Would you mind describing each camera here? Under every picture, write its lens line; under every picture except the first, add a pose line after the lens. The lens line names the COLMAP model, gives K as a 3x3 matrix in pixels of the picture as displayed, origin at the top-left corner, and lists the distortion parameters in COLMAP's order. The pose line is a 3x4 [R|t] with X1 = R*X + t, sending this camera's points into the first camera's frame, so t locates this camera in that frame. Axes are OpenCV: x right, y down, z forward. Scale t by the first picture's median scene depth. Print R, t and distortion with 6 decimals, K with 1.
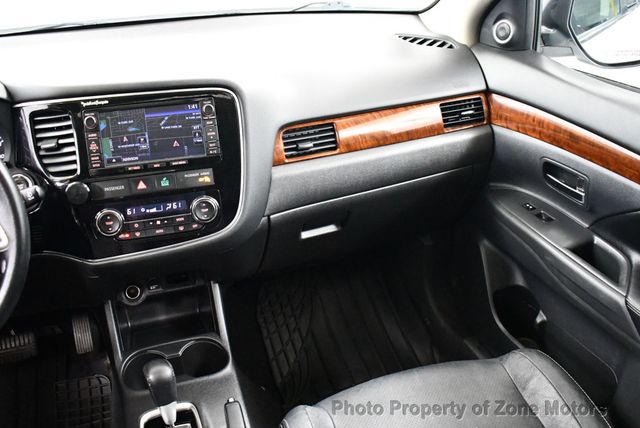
lens RADIAL K [[649.8, 0, 323.6], [0, 649.8, 214.0], [0, 0, 1]] dist [-0.094567, 0.000000]
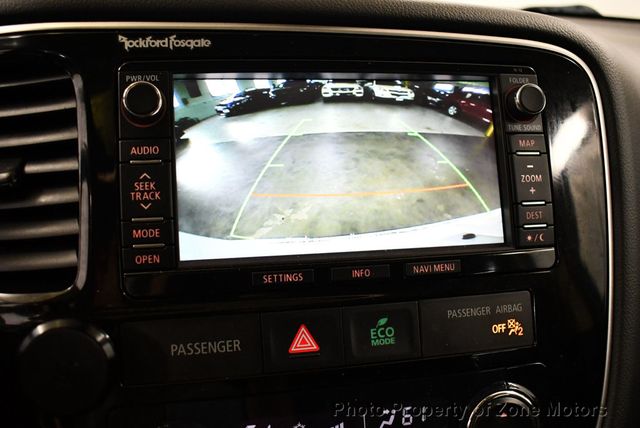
lens RADIAL K [[649.8, 0, 337.0], [0, 649.8, 212.6], [0, 0, 1]] dist [-0.094567, 0.000000]
pose [[0.998003, 0.046013, -0.043275, -0.253187], [-0.053159, 0.981868, -0.181961, -0.047881], [0.034117, 0.183899, 0.982353, 0.702795]]
